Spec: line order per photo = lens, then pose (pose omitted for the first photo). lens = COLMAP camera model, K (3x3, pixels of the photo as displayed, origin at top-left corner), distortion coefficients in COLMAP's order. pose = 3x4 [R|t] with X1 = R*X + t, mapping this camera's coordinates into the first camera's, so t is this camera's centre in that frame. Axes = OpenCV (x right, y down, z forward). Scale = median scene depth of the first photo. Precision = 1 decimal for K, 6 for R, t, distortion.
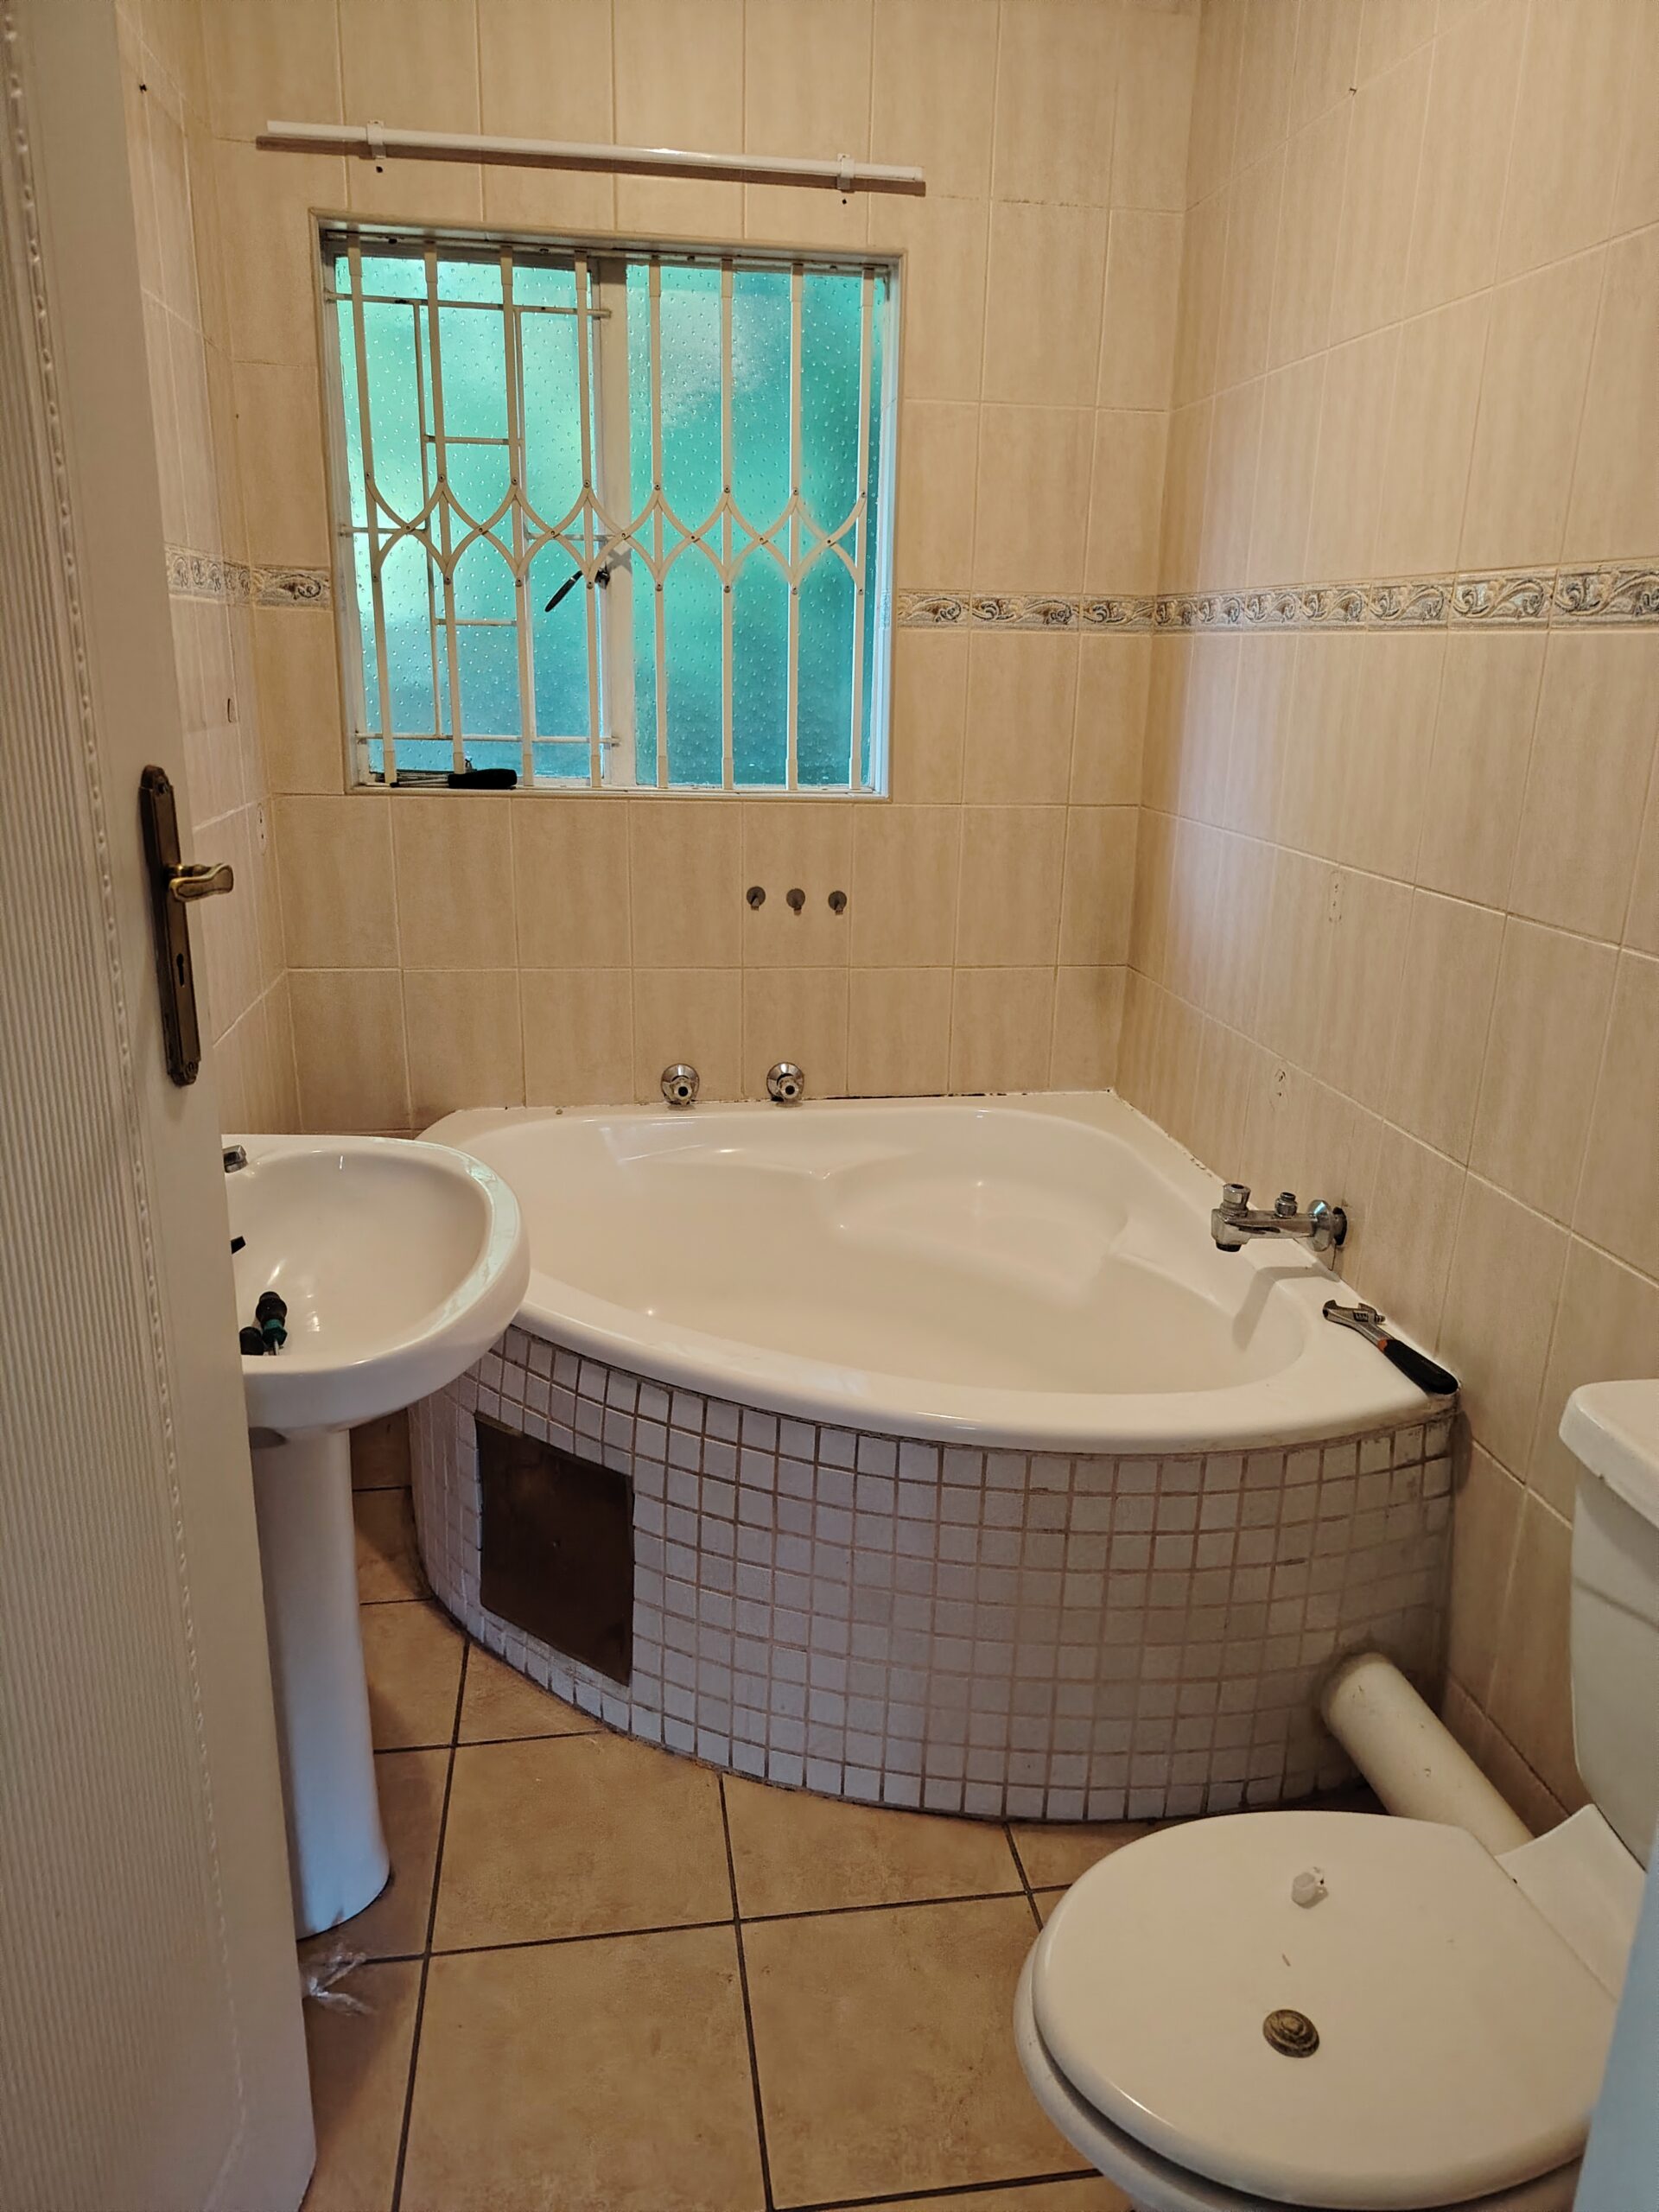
lens RADIAL K [[1558.7, 0, 835.3], [0, 1558.7, 1093.6], [0, 0, 1]] dist [0.041682, -0.032952]
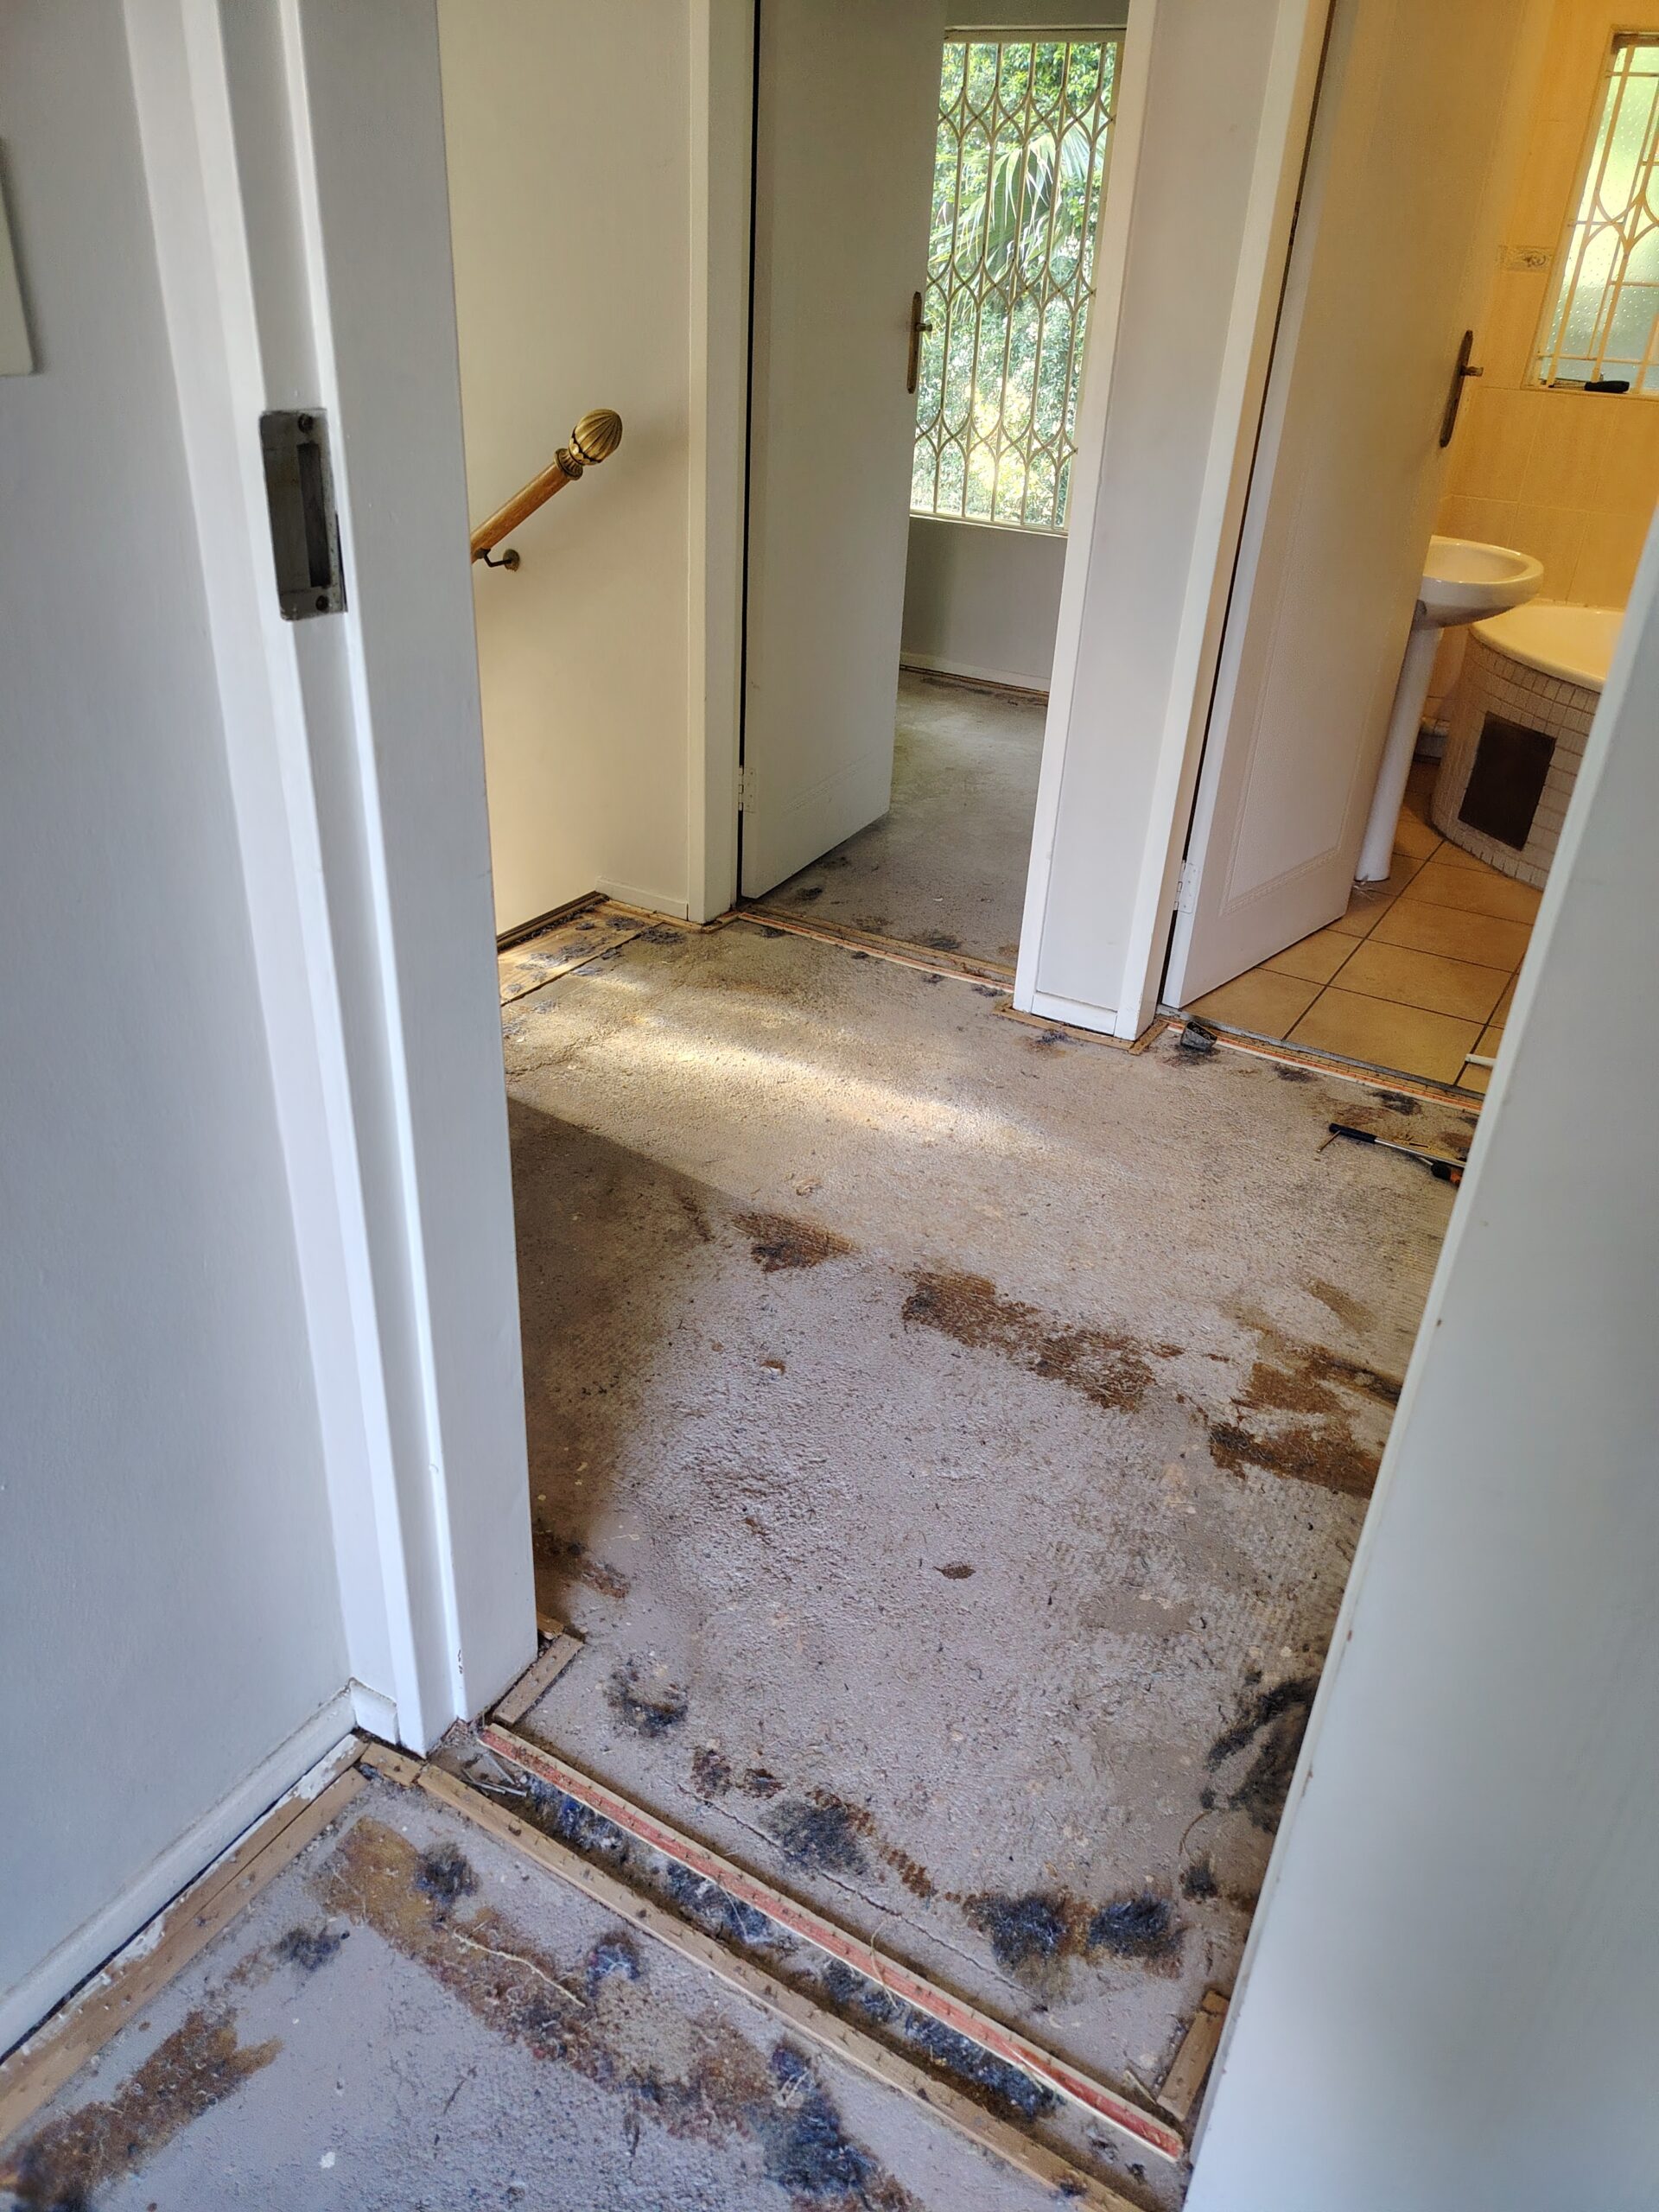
lens RADIAL K [[1558.7, 0, 835.3], [0, 1558.7, 1093.6], [0, 0, 1]] dist [0.041682, -0.032952]
pose [[0.777087, 0.317039, -0.543711, 0.292675], [-0.211614, 0.945183, 0.248694, 0.271300], [0.592752, -0.078200, 0.801580, -0.904224]]
